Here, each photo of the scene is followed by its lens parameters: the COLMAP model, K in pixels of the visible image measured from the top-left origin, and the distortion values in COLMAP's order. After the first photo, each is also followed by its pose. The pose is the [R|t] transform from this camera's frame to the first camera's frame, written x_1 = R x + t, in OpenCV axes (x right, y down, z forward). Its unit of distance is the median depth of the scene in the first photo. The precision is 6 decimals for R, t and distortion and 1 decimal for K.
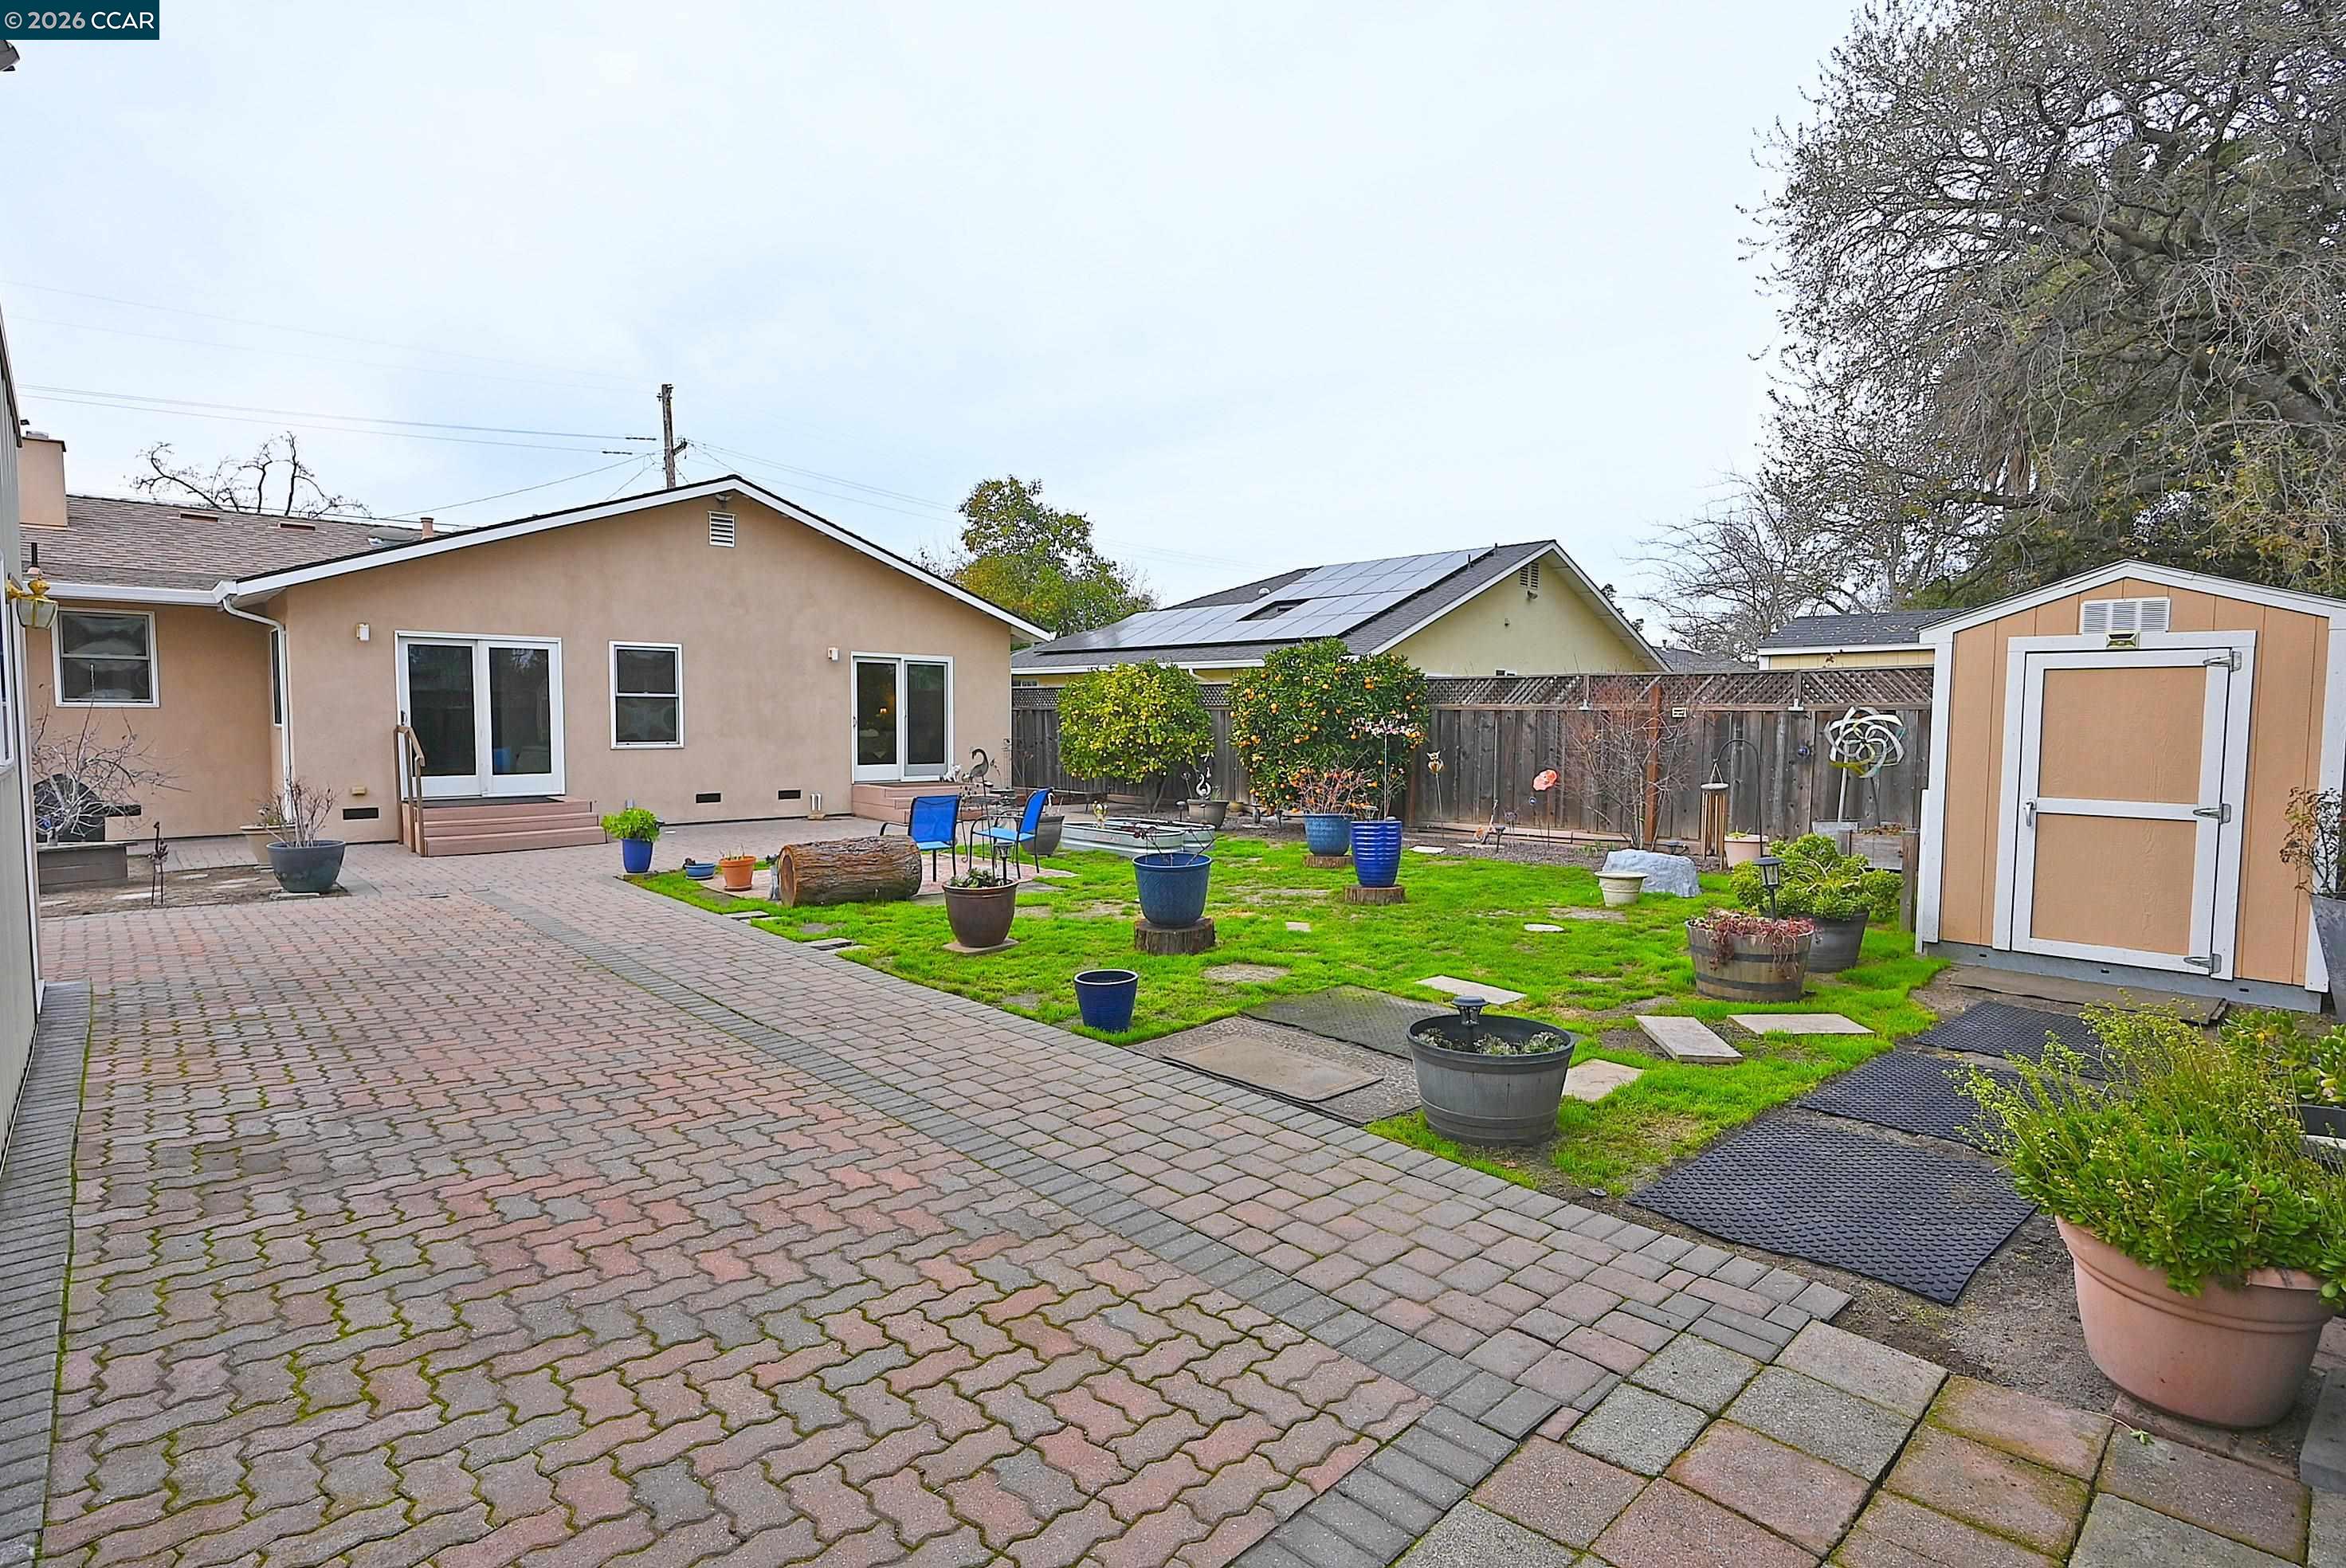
lens RADIAL K [[1160.7, 0, 1172.8], [0, 1160.7, 791.4], [0, 0, 1]] dist [-0.004349, 0.001346]
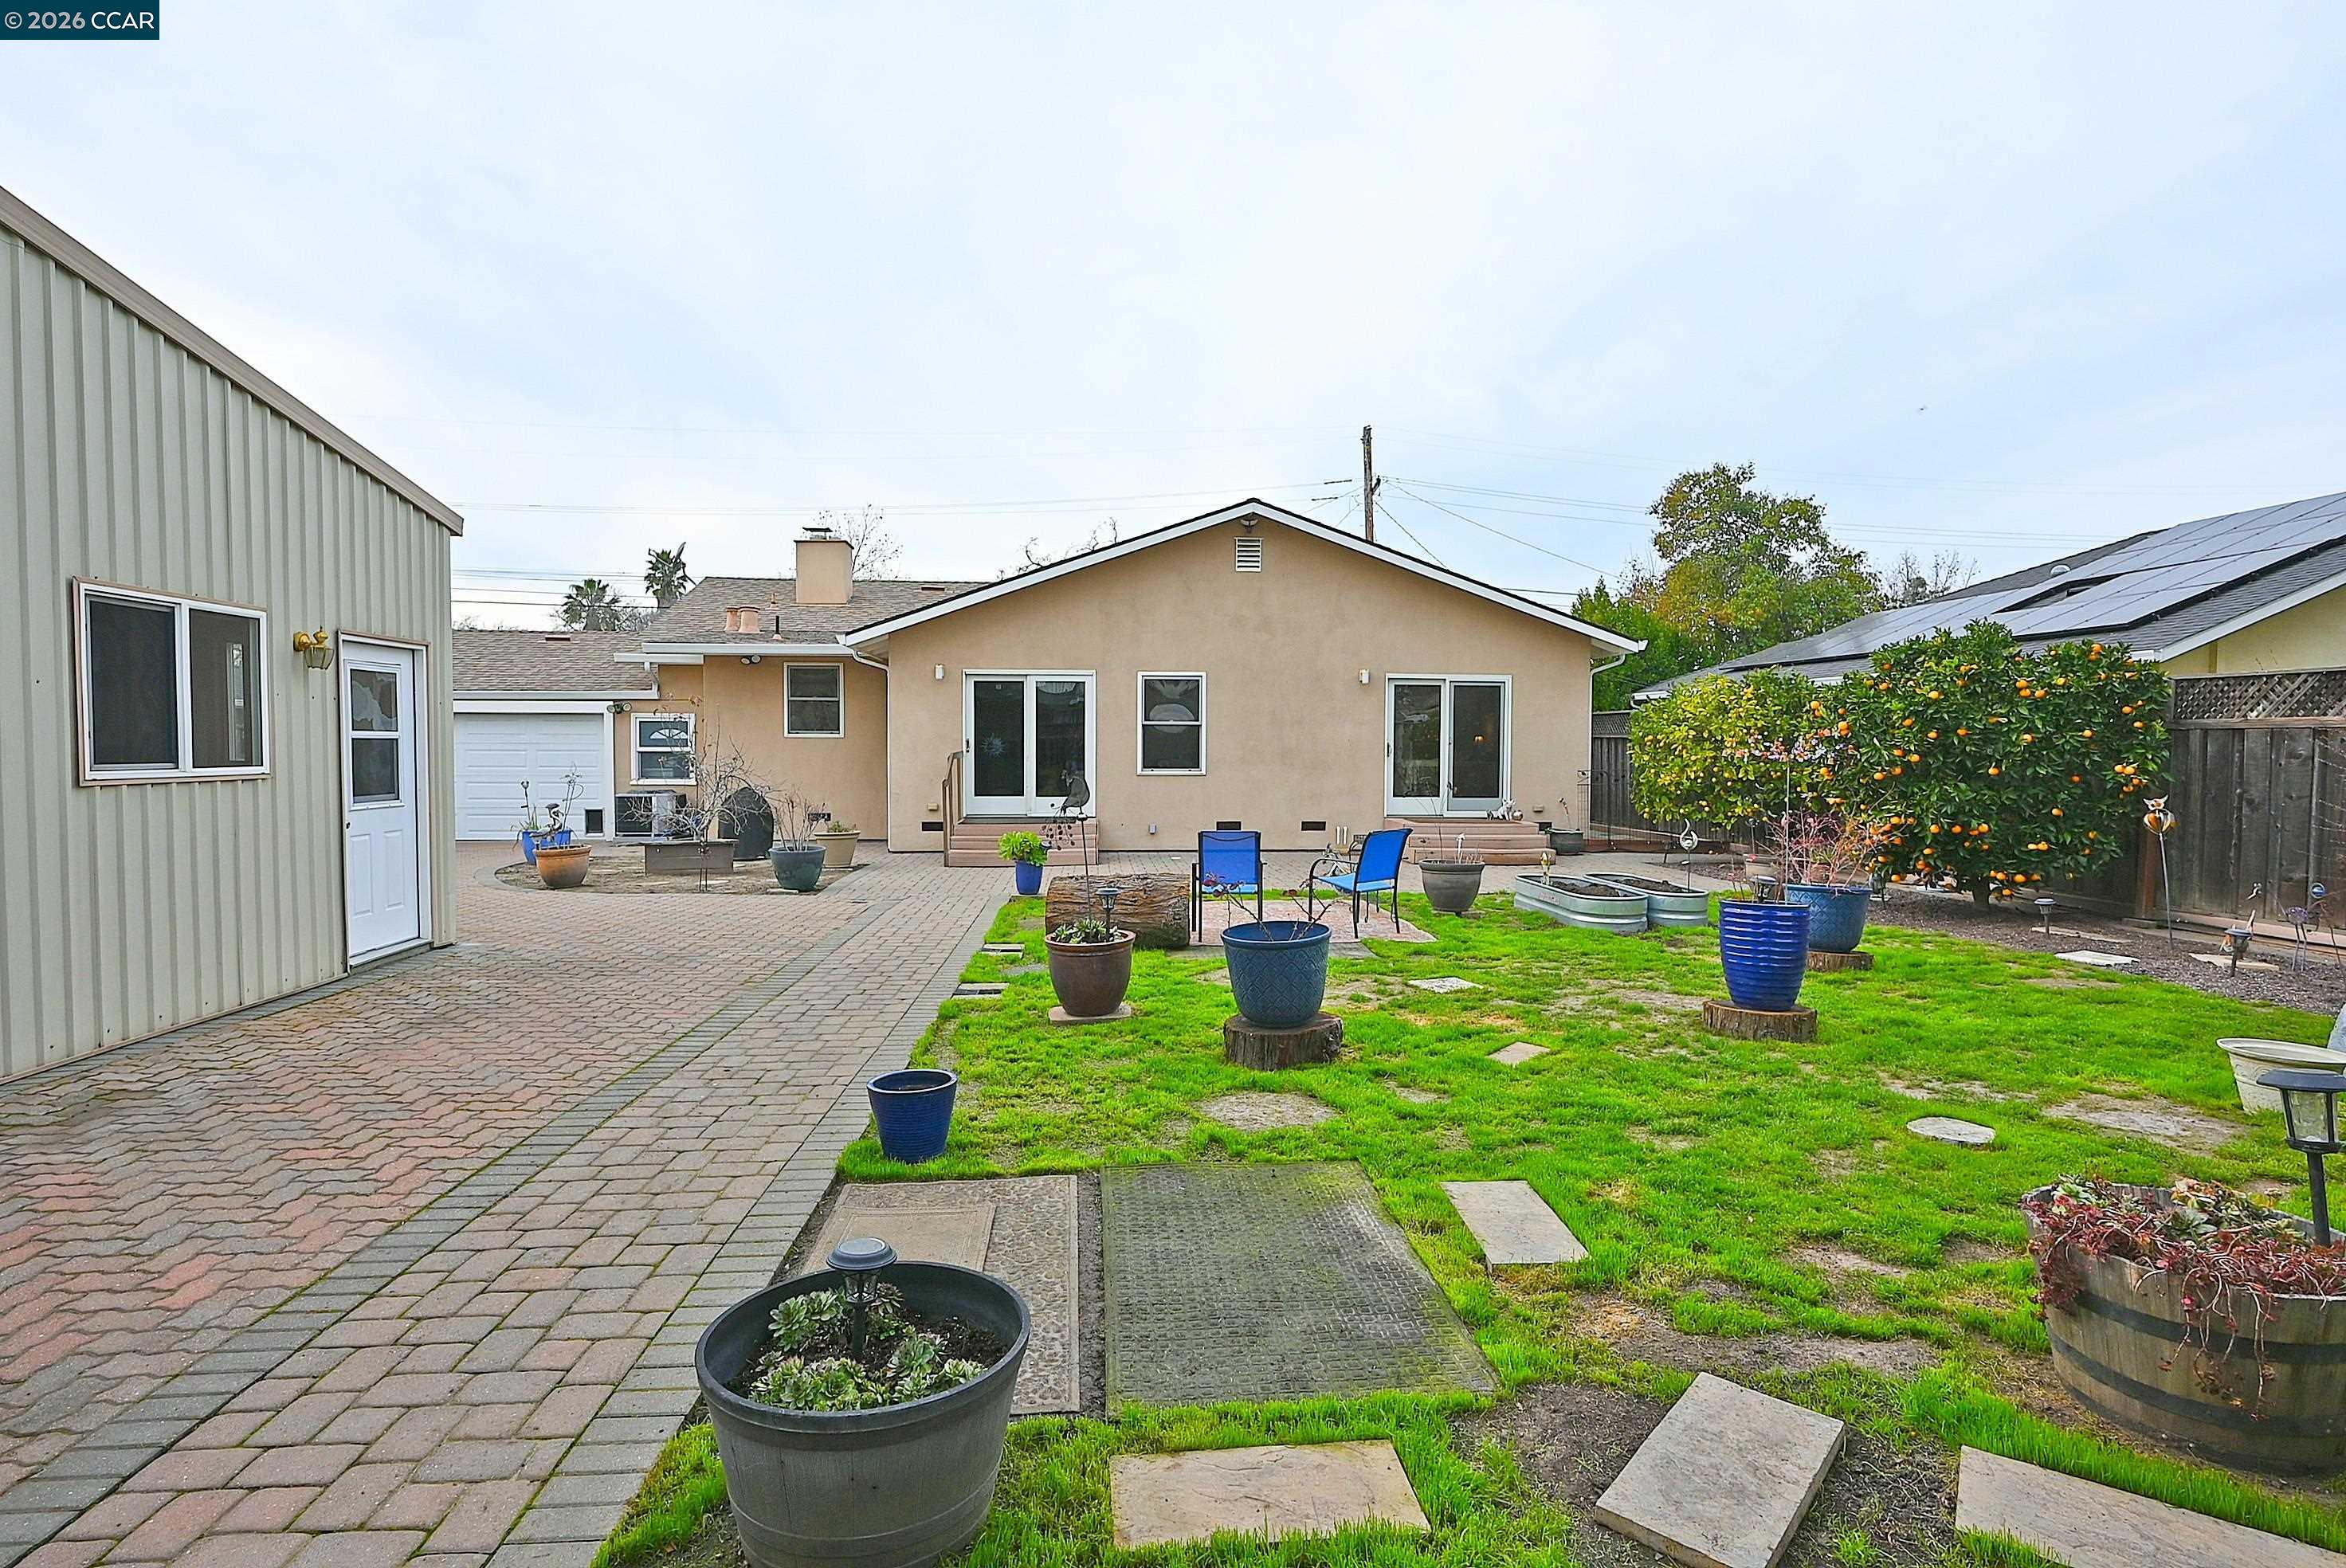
lens RADIAL K [[1174.3, 0, 1174.2], [0, 1174.3, 788.8], [0, 0, 1]] dist [-0.004978, 0.001651]
pose [[0.779604, 0.020374, -0.625941, 0.234042], [-0.039879, 0.999057, -0.017151, -0.008422], [0.625002, 0.038333, 0.779682, 0.226545]]
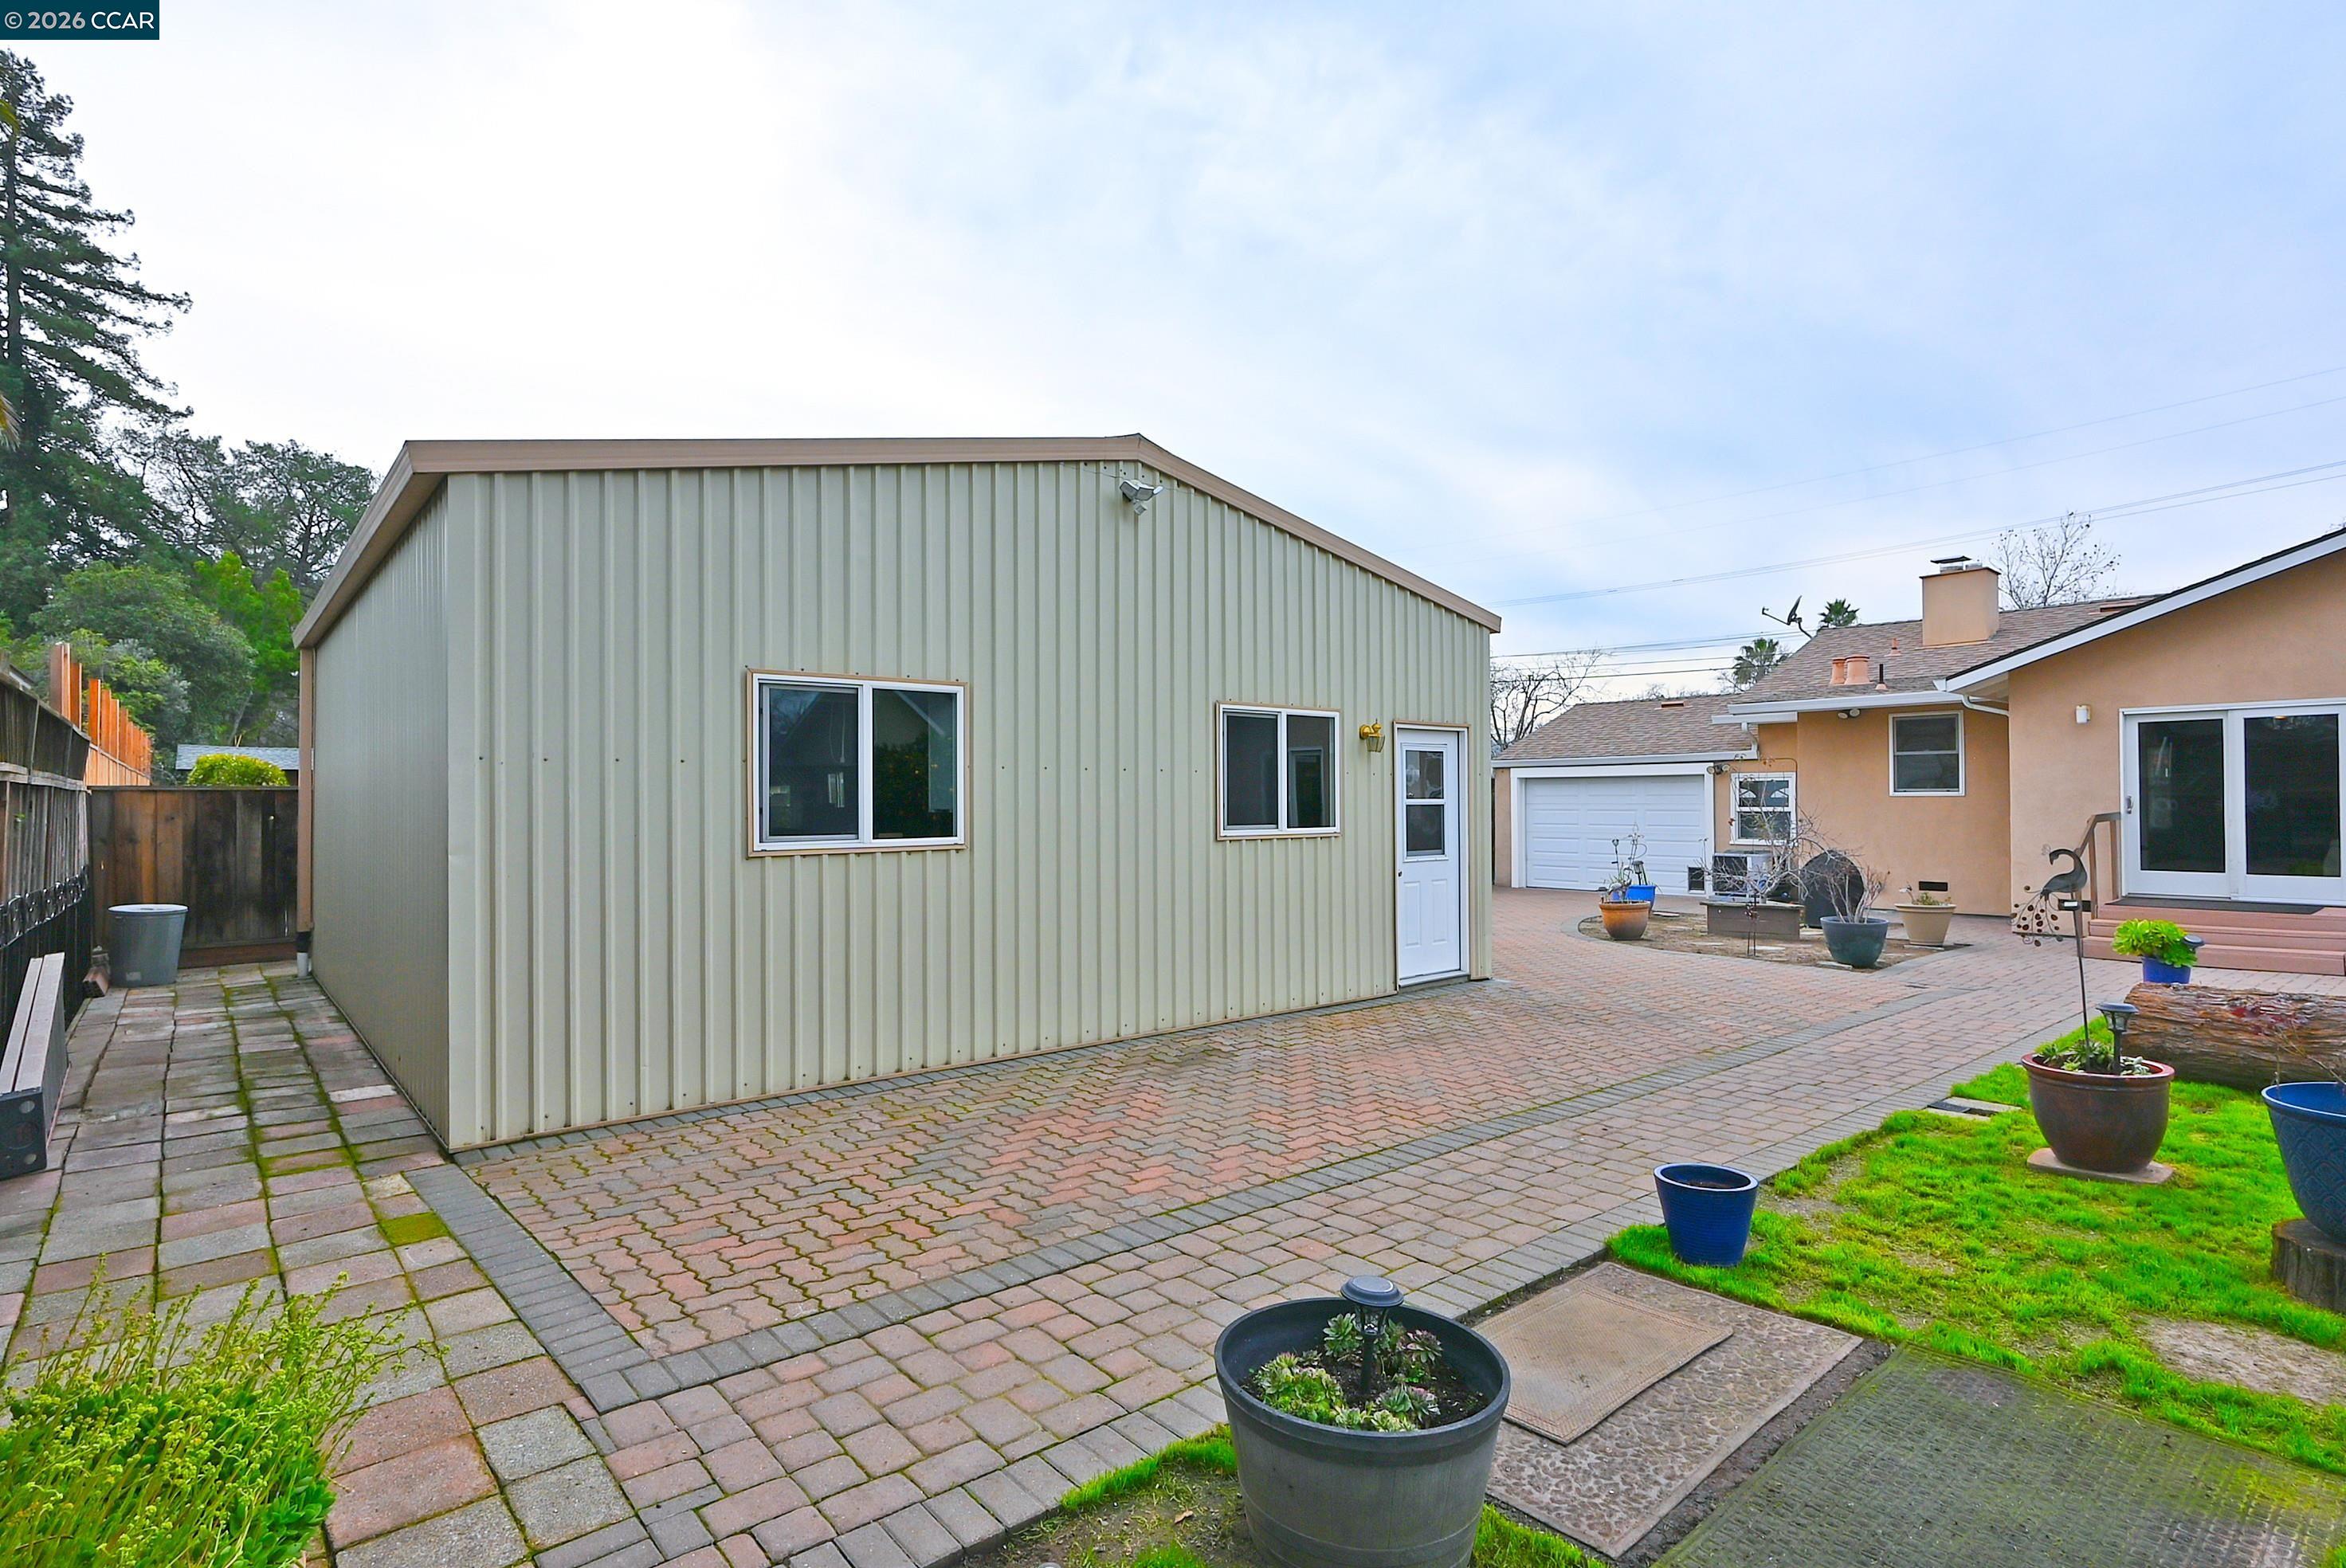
lens RADIAL K [[1160.7, 0, 1172.8], [0, 1160.7, 791.4], [0, 0, 1]] dist [-0.004349, 0.001346]
pose [[-0.048349, -0.014886, -0.998720, 0.283086], [-0.061371, 0.998044, -0.011905, -0.017719], [0.996943, 0.060717, -0.049168, 0.309954]]
